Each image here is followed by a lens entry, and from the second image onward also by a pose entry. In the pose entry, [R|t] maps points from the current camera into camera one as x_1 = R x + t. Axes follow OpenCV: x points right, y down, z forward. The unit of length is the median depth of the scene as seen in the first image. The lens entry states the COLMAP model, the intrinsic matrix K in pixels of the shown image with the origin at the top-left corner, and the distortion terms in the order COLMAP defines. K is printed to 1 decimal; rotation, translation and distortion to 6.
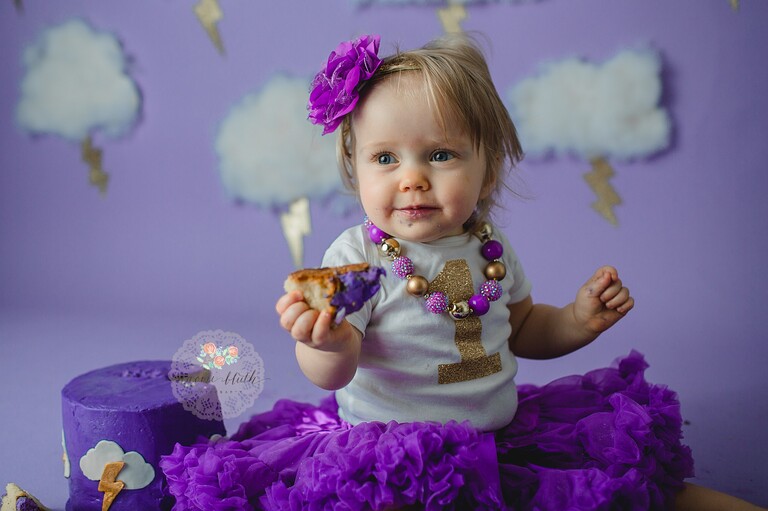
lens RADIAL K [[766.9, 0, 382.0], [0, 766.9, 227.1], [0, 0, 1]] dist [-0.054564, -0.011906]
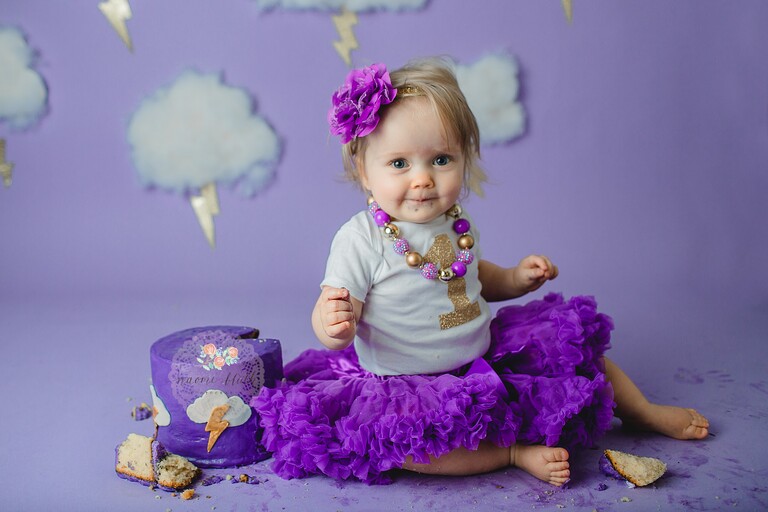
lens RADIAL K [[787.6, 0, 339.6], [0, 787.6, 208.9], [0, 0, 1]] dist [-0.071539, 0.044392]
pose [[0.967264, -0.038566, 0.250827, -0.430816], [0.033028, 0.999110, 0.026251, -0.046949], [-0.251616, -0.017107, 0.967676, -0.295646]]
